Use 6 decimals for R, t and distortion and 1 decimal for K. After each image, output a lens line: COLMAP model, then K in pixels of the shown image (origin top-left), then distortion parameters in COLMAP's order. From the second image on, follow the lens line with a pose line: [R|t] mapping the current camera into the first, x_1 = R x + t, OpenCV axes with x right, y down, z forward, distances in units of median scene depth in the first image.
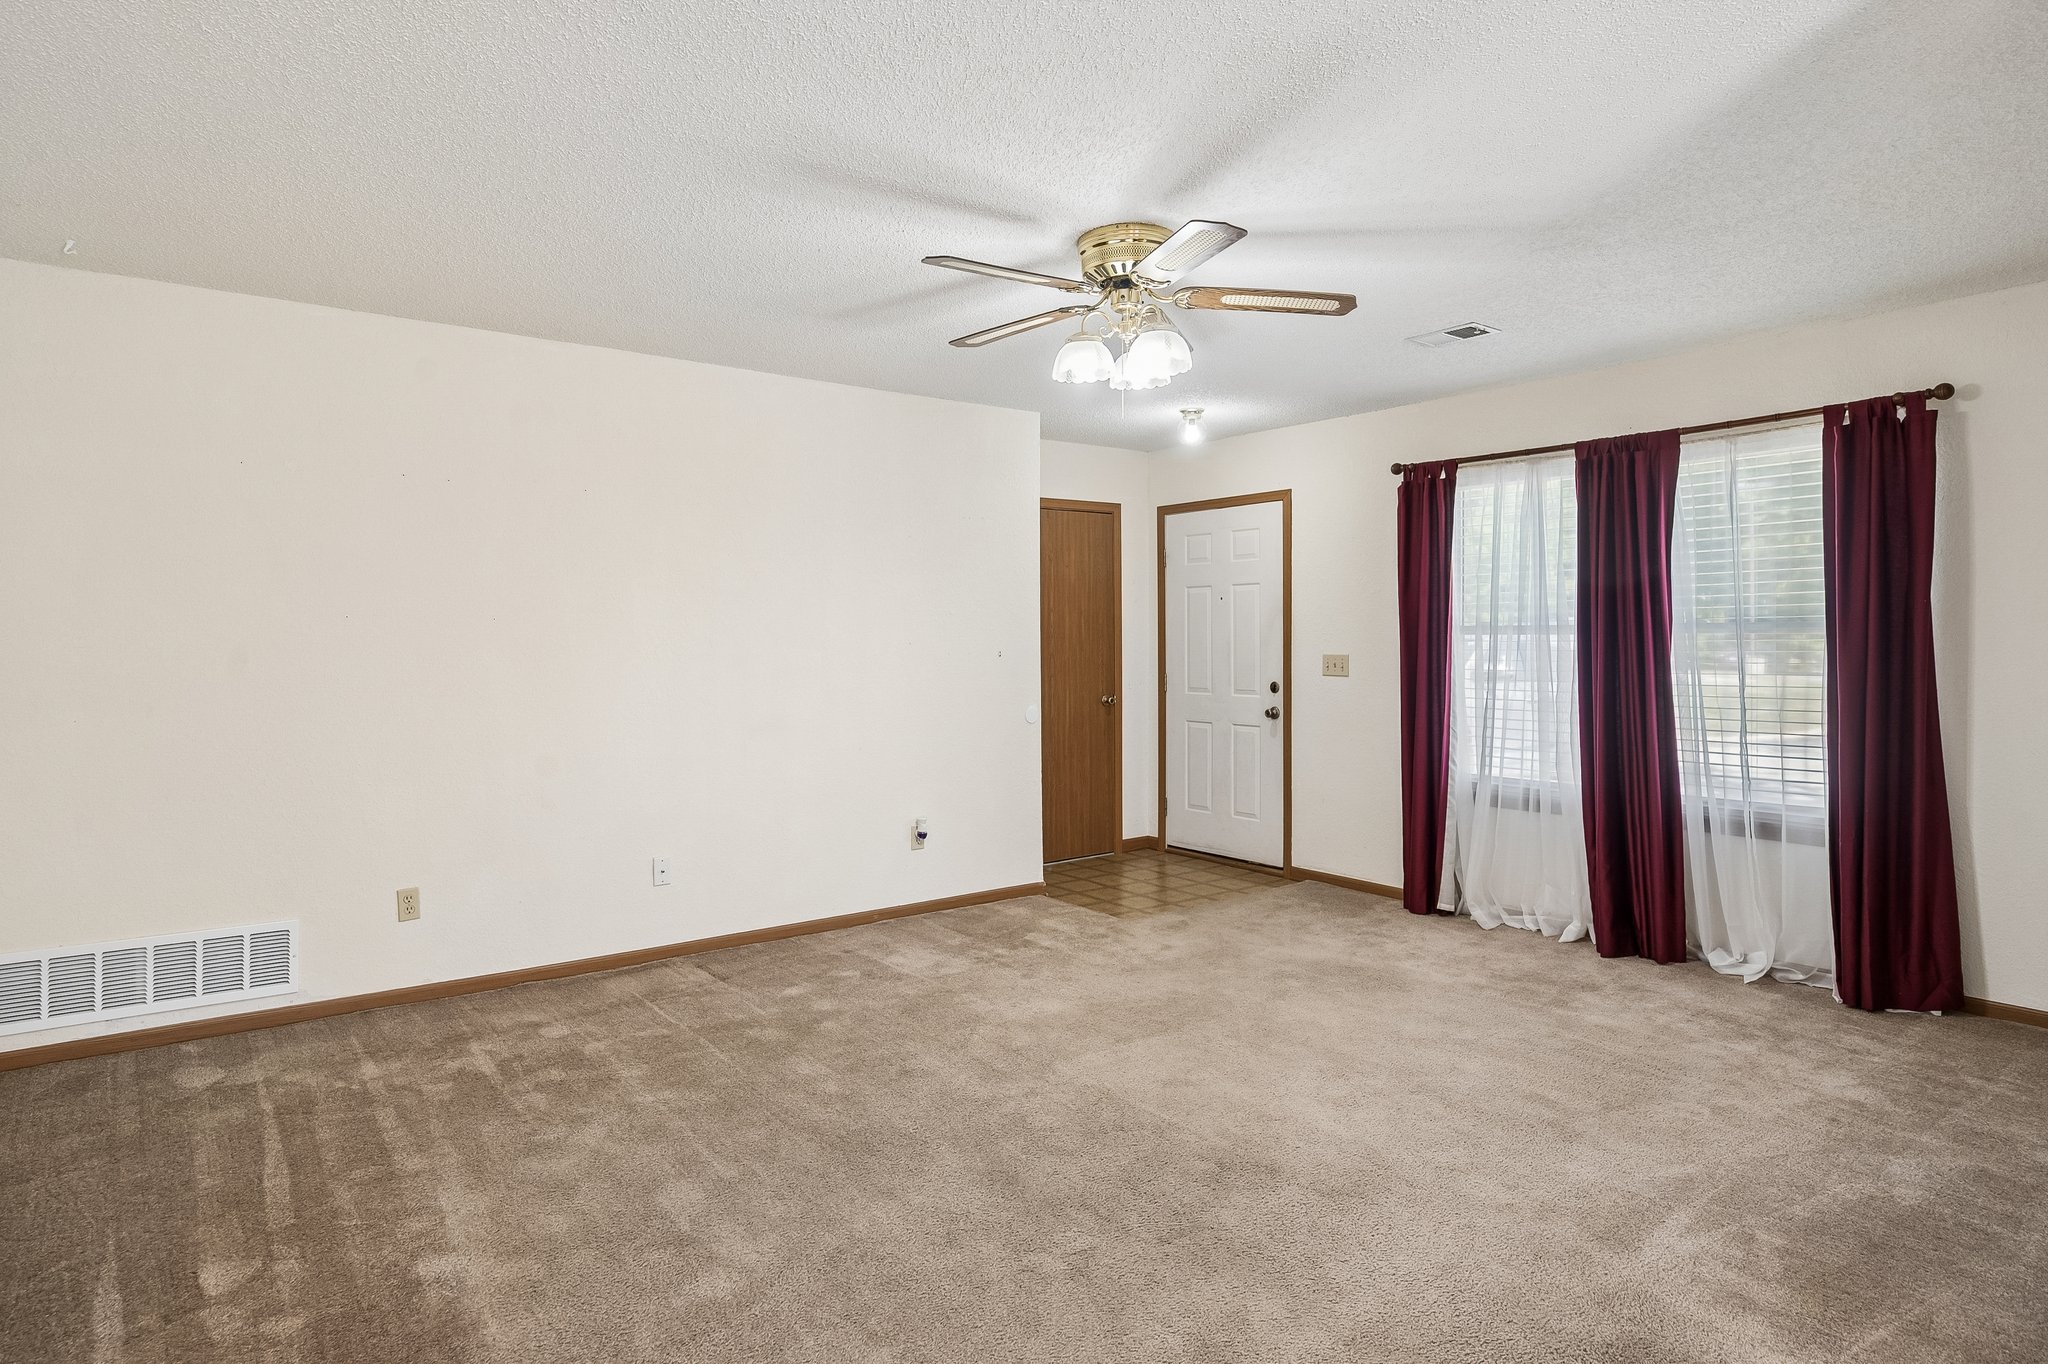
lens RADIAL K [[1168.8, 0, 1022.4], [0, 1168.8, 648.9], [0, 0, 1]] dist [-0.001471, -0.000250]
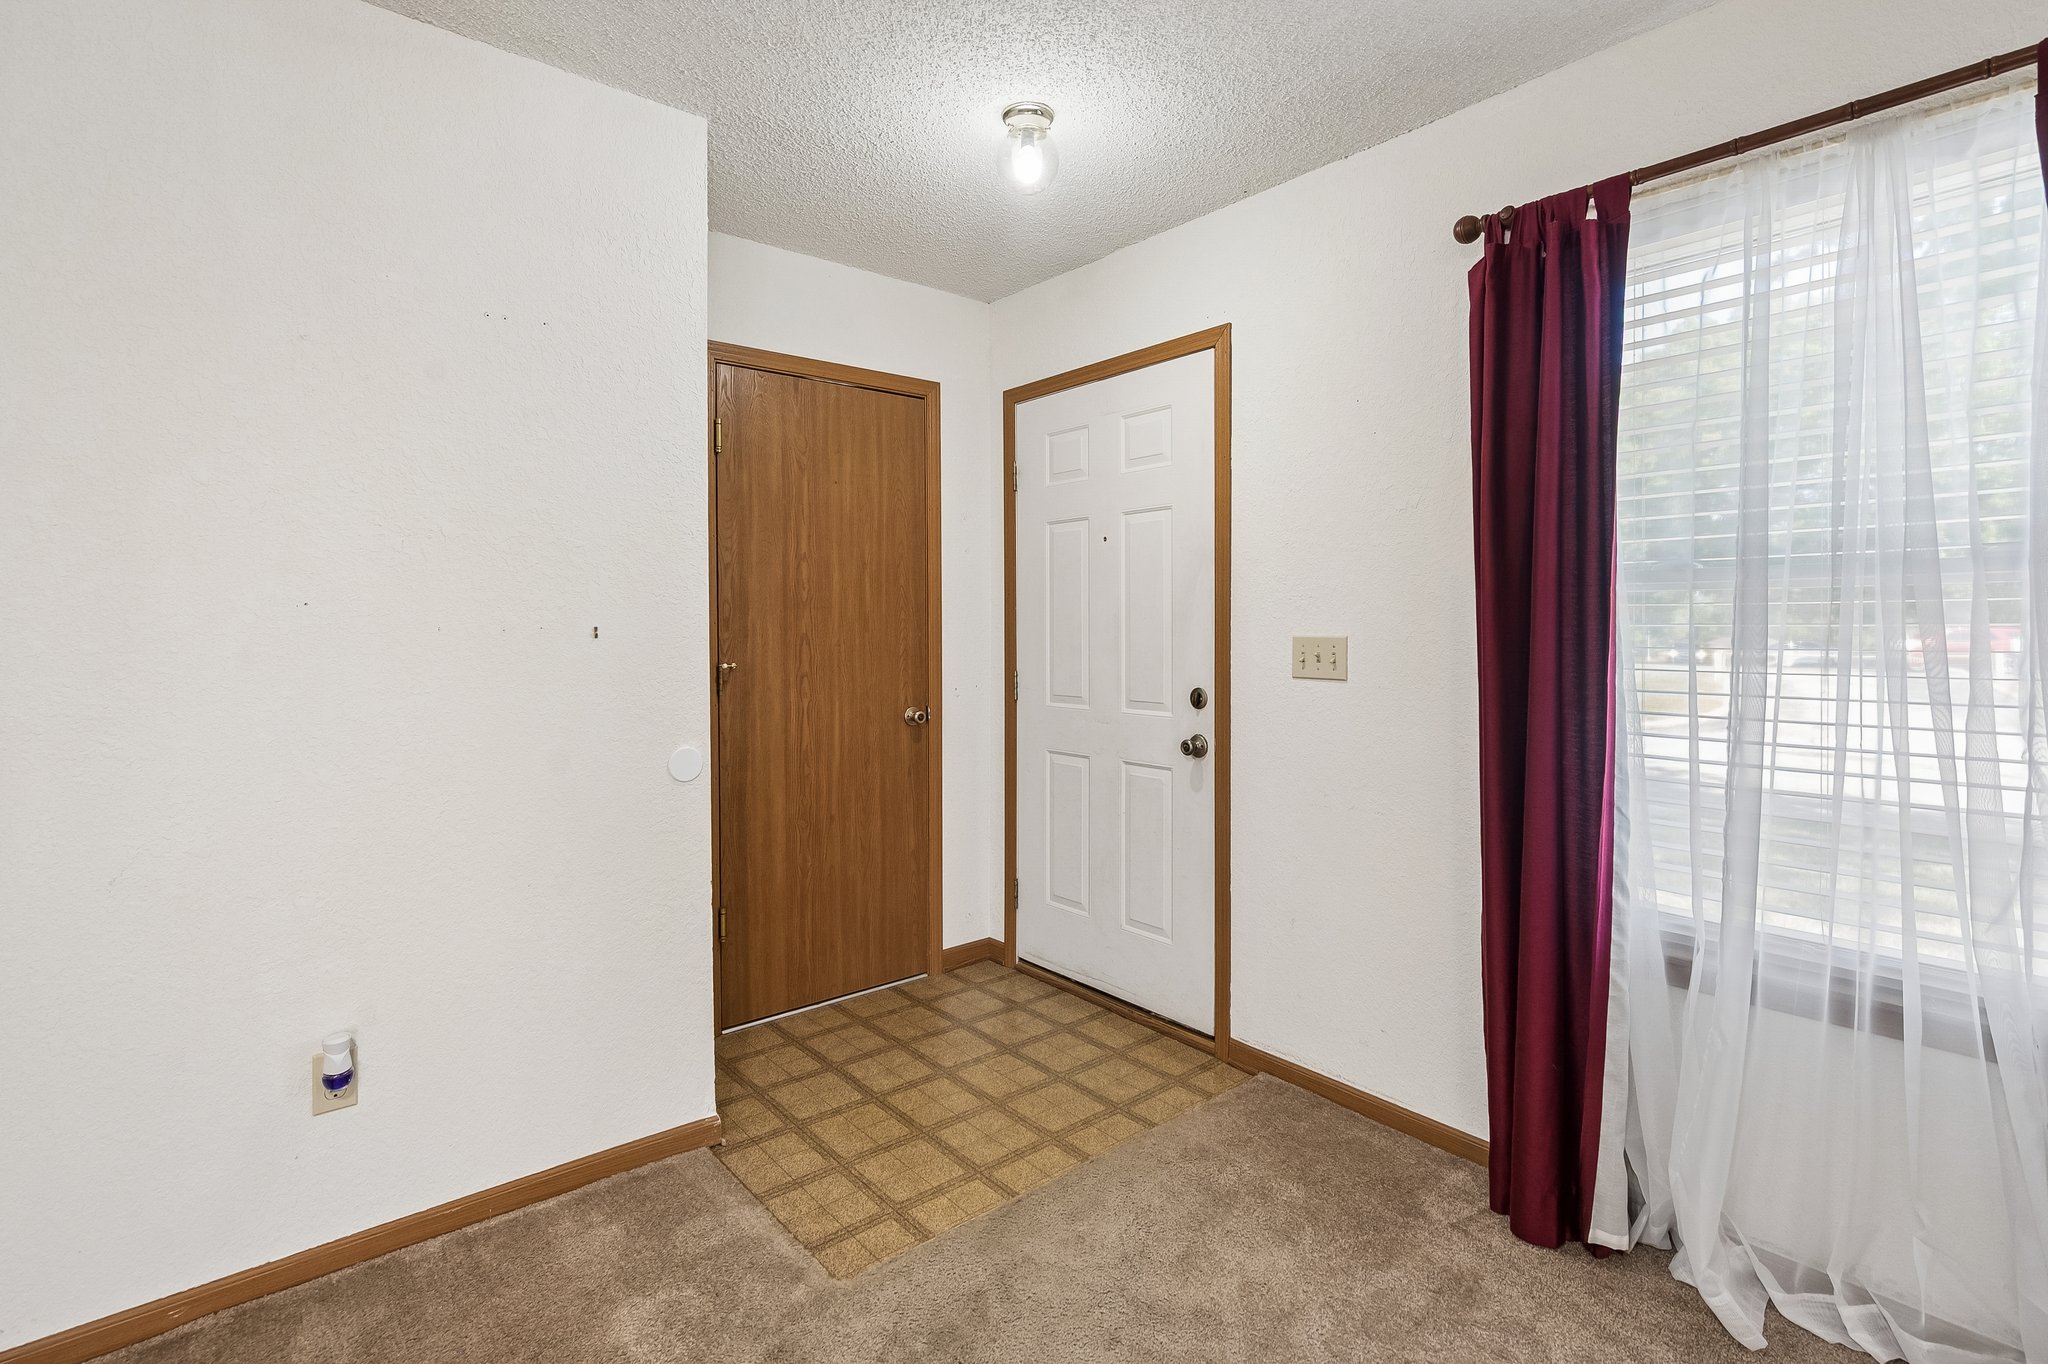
lens RADIAL K [[972.0, 0, 1026.2], [0, 972.0, 635.4], [0, 0, 1]] dist [0.012696, 0.000018]
pose [[0.998971, 0.002026, 0.045314, 0.116822], [-0.001865, 0.999992, -0.003592, 0.005719], [-0.045321, 0.003504, 0.998966, 0.559319]]
